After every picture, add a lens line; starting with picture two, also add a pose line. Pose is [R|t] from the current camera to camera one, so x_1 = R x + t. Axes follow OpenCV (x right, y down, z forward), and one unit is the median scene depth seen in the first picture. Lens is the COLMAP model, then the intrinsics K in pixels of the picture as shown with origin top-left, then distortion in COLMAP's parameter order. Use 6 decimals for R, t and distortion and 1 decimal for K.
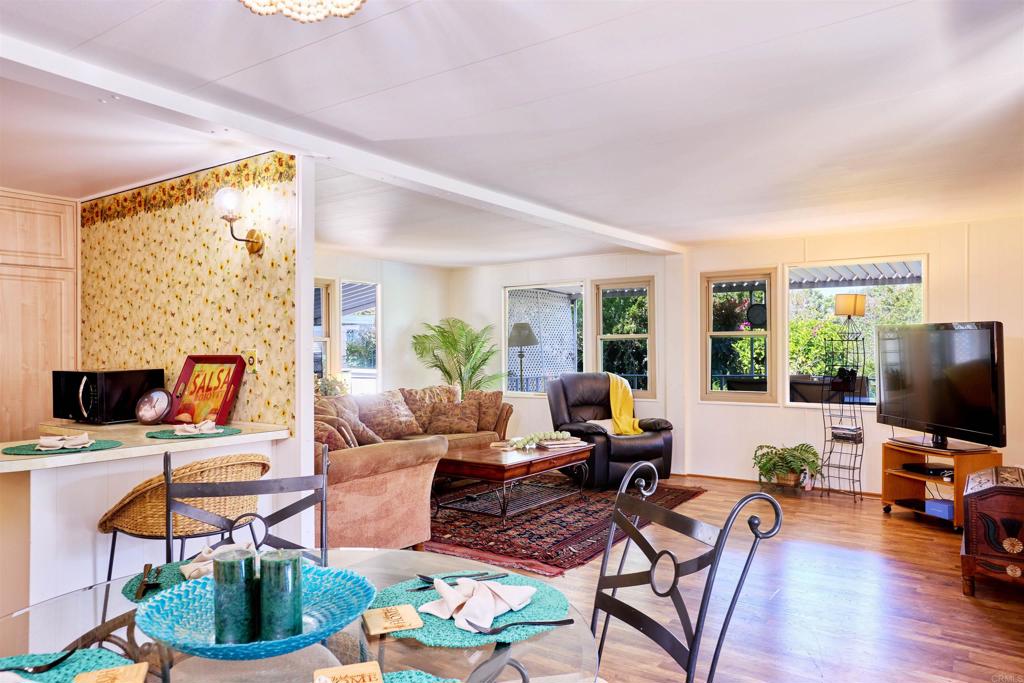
lens RADIAL K [[706.9, 0, 512.3], [0, 706.9, 345.2], [0, 0, 1]] dist [-0.000024, 0.005751]
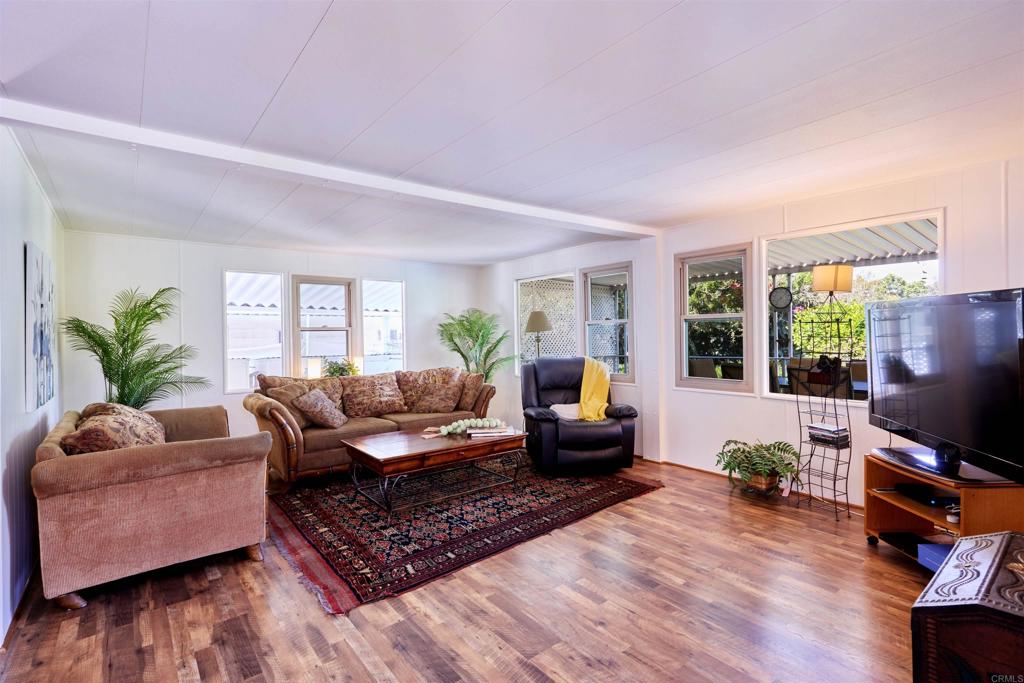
lens RADIAL K [[482.1, 0, 509.6], [0, 482.1, 336.5], [0, 0, 1]] dist [-0.000705, -0.001862]
pose [[0.956006, -0.008728, -0.293218, 0.269094], [0.012796, 0.999847, 0.011960, -0.001508], [0.293069, -0.015186, 0.955971, 0.337101]]
